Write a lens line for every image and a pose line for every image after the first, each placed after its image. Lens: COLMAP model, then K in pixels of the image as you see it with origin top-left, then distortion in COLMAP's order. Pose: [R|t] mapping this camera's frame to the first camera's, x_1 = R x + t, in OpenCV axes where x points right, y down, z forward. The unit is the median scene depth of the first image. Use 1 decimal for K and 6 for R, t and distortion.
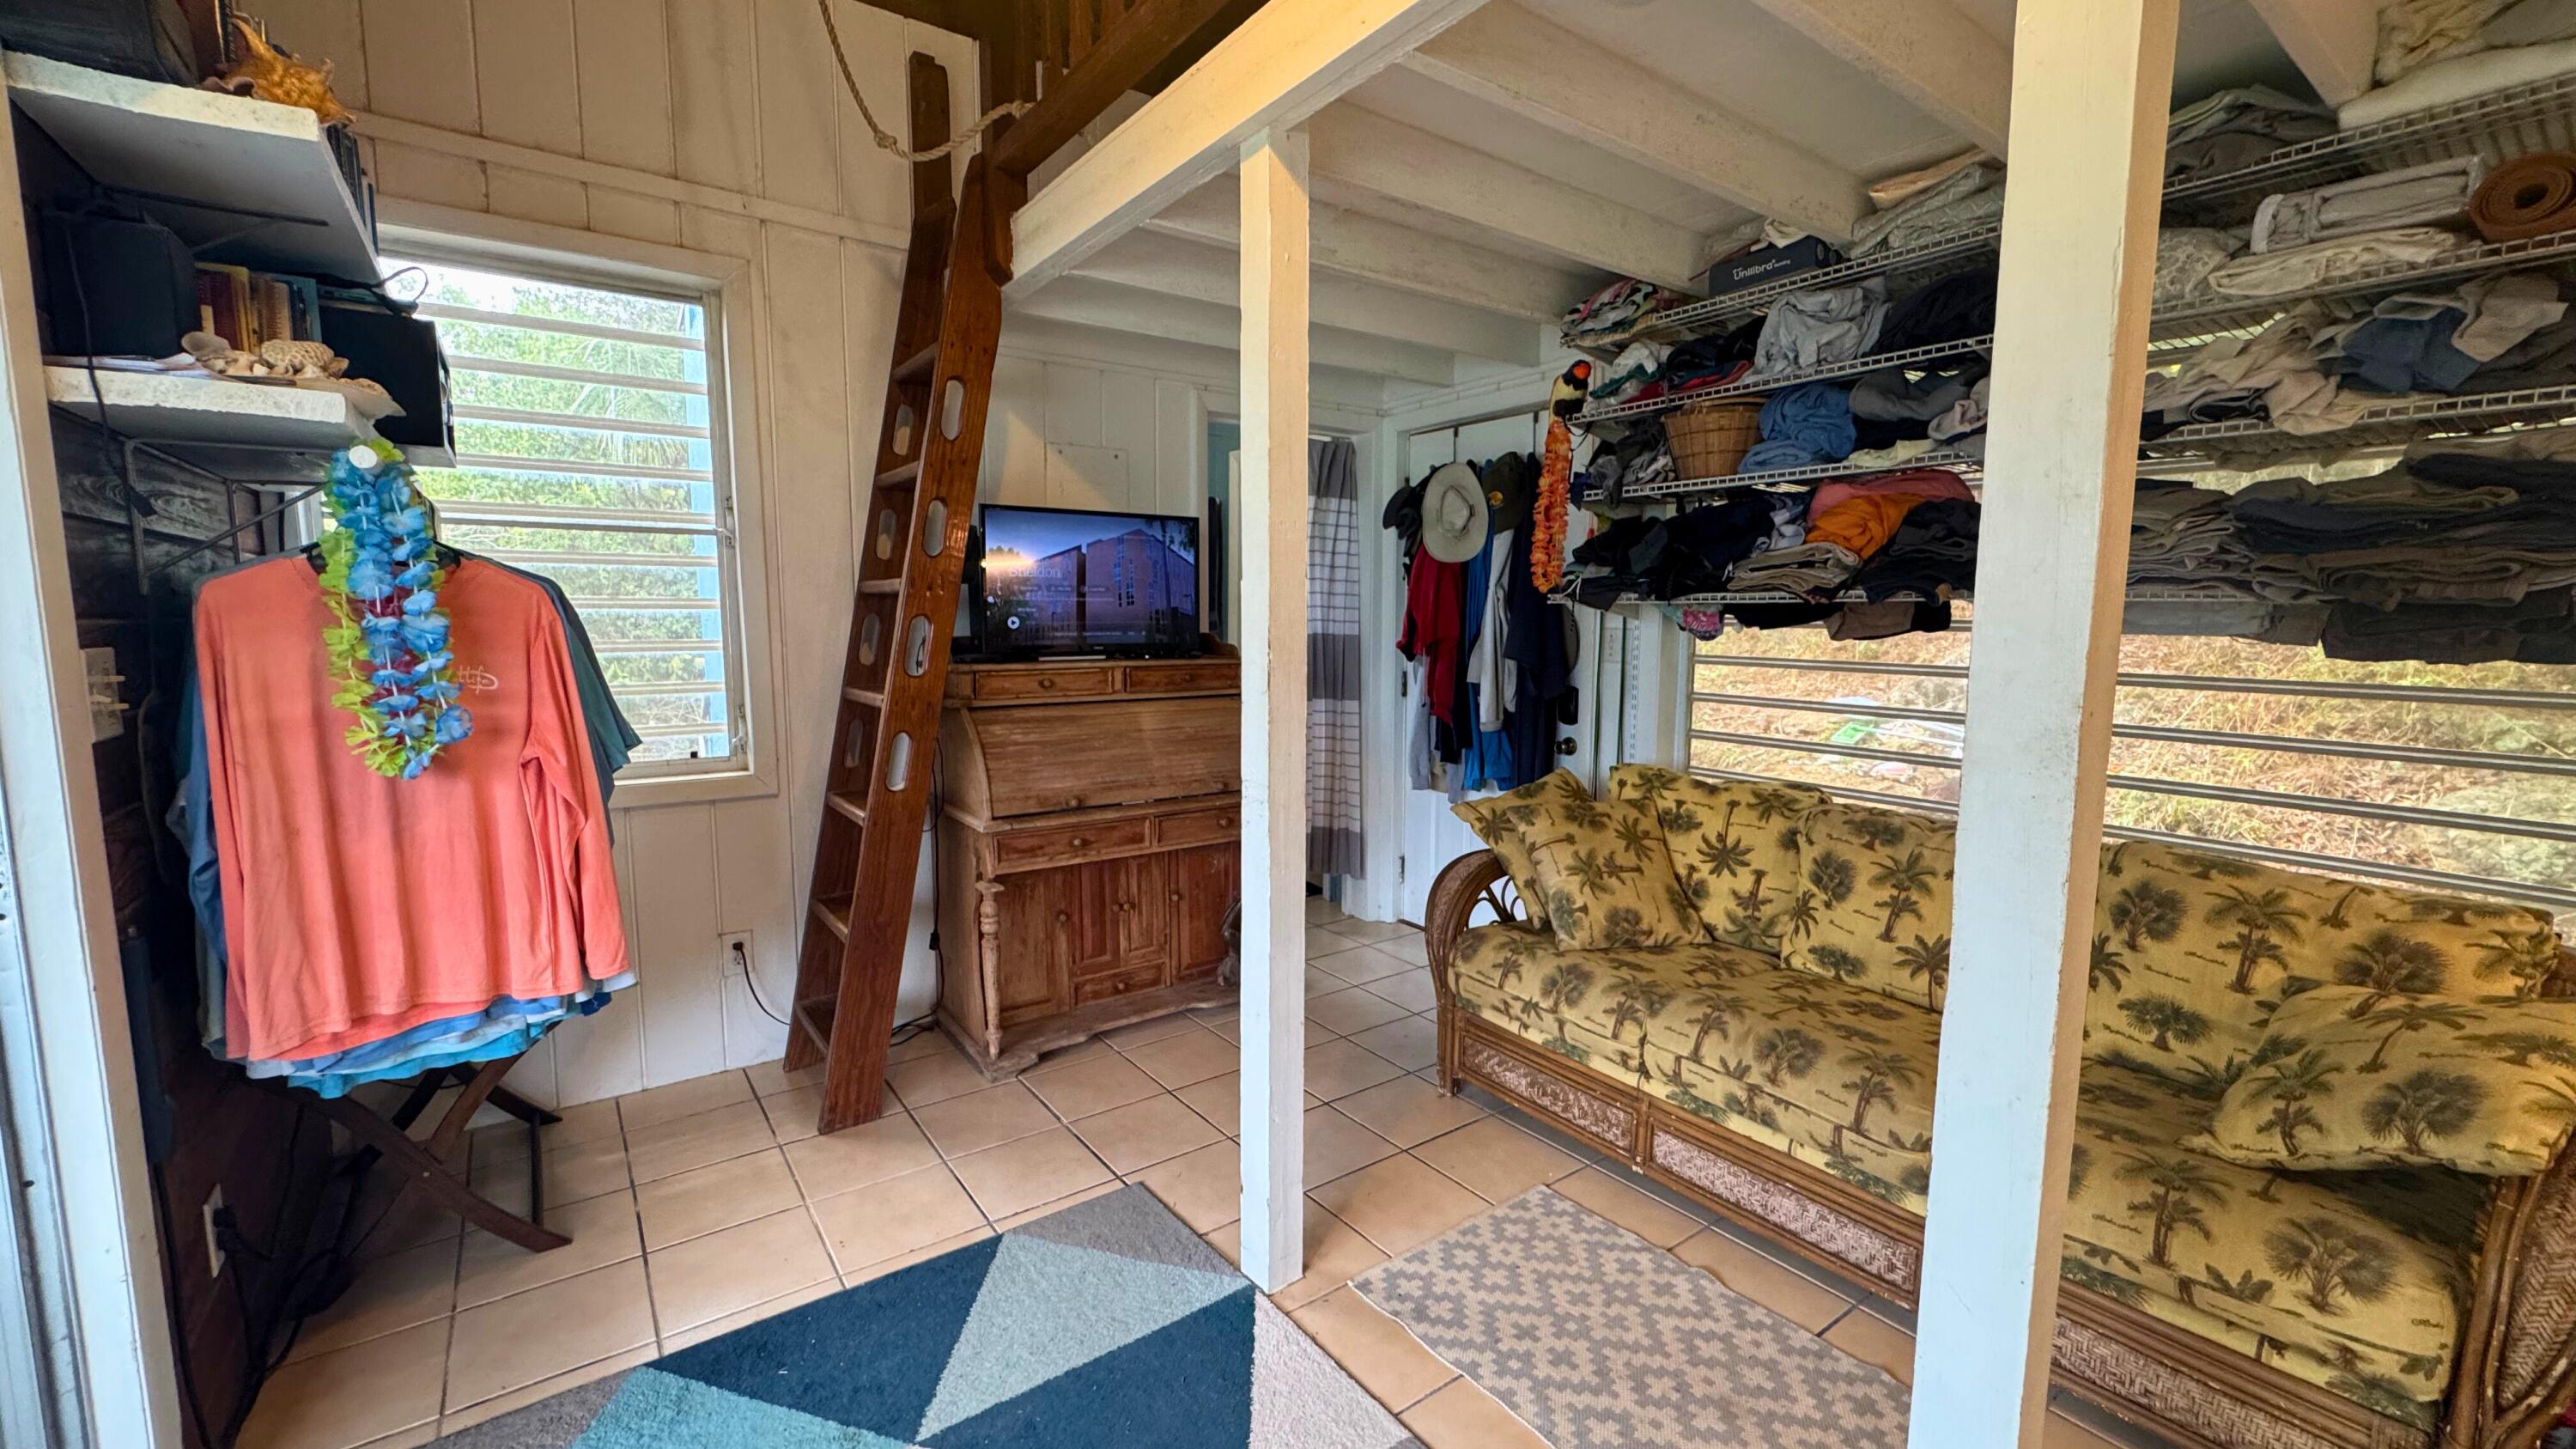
lens RADIAL K [[1034.2, 0, 1279.5], [0, 1034.2, 721.3], [0, 0, 1]] dist [-0.000960, 0.000406]
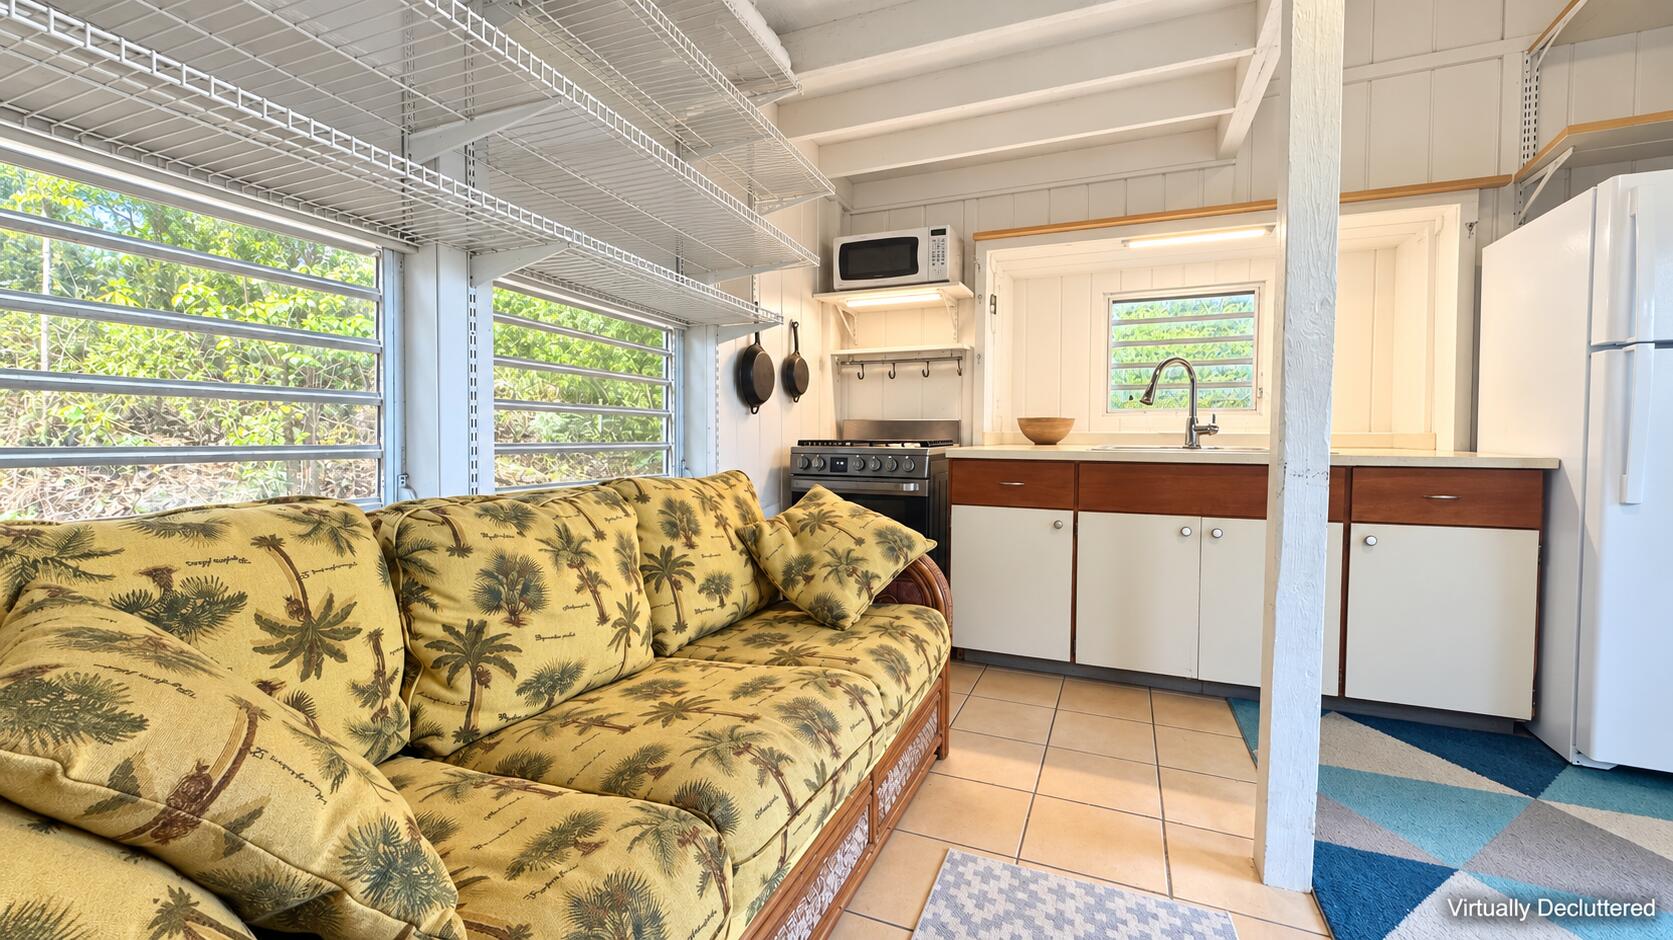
lens RADIAL K [[671.6, 0, 831.7], [0, 671.6, 467.1], [0, 0, 1]] dist [-0.000960, 0.000406]
pose [[-0.519203, -0.039349, 0.853744, -0.002719], [0.091749, 0.990600, 0.101454, 0.036440], [-0.849712, 0.131005, -0.510713, 1.028991]]
